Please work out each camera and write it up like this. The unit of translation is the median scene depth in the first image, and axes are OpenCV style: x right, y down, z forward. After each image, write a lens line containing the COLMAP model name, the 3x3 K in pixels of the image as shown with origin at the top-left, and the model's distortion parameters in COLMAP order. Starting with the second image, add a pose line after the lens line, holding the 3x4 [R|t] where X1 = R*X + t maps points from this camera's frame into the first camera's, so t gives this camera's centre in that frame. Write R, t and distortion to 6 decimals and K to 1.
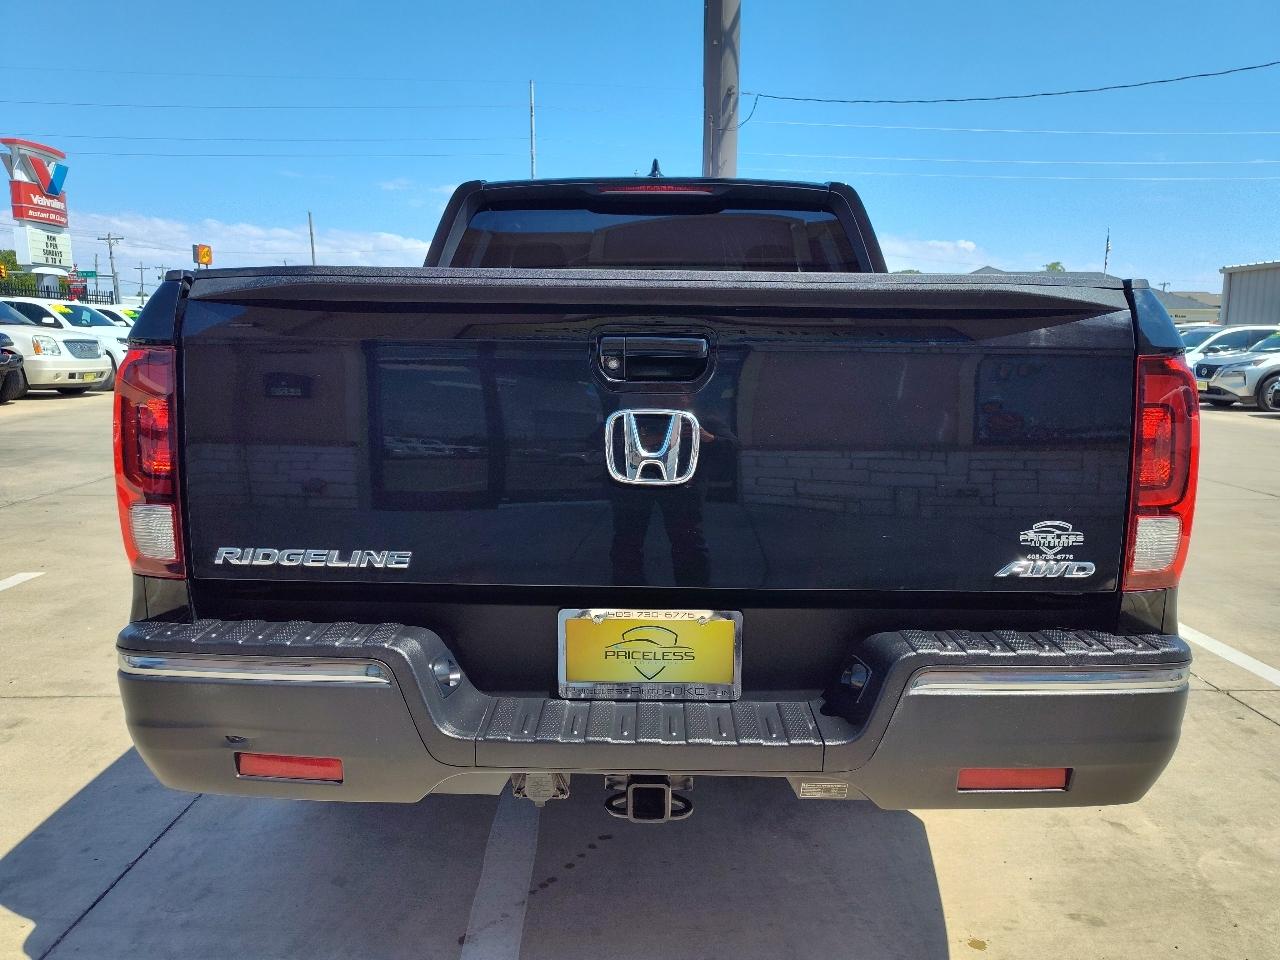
lens RADIAL K [[918.9, 0, 638.0], [0, 918.9, 535.9], [0, 0, 1]] dist [-0.003311, -0.091062]
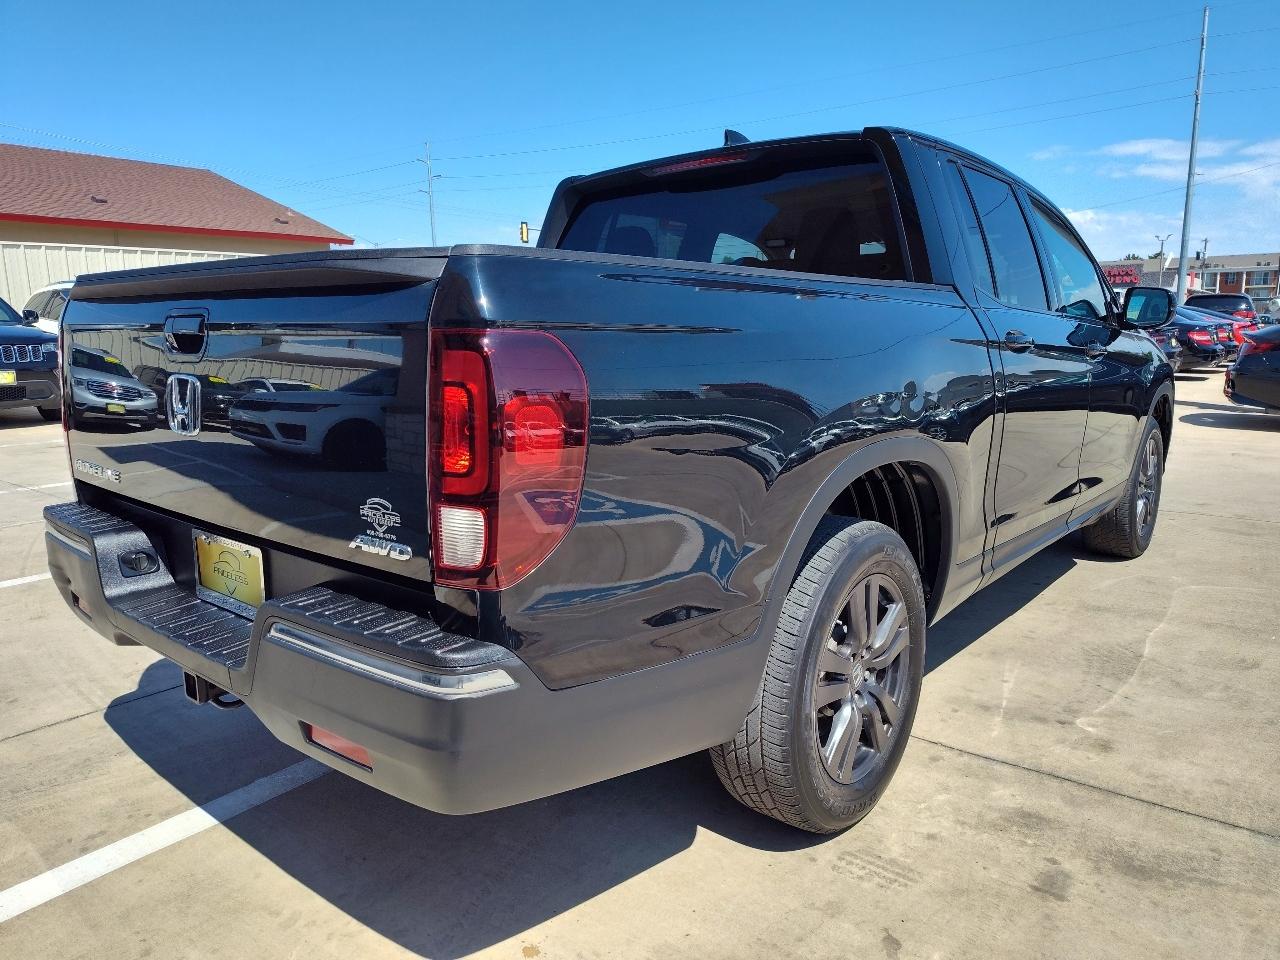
lens RADIAL K [[897.9, 0, 640.0], [0, 897.9, 480.0], [0, 0, 1]] dist [-0.003354, -0.001365]
pose [[0.801720, 0.098171, -0.589583, 1.237431], [-0.108554, 0.993930, 0.017886, -0.083201], [0.587760, 0.049662, 0.807510, 0.380762]]
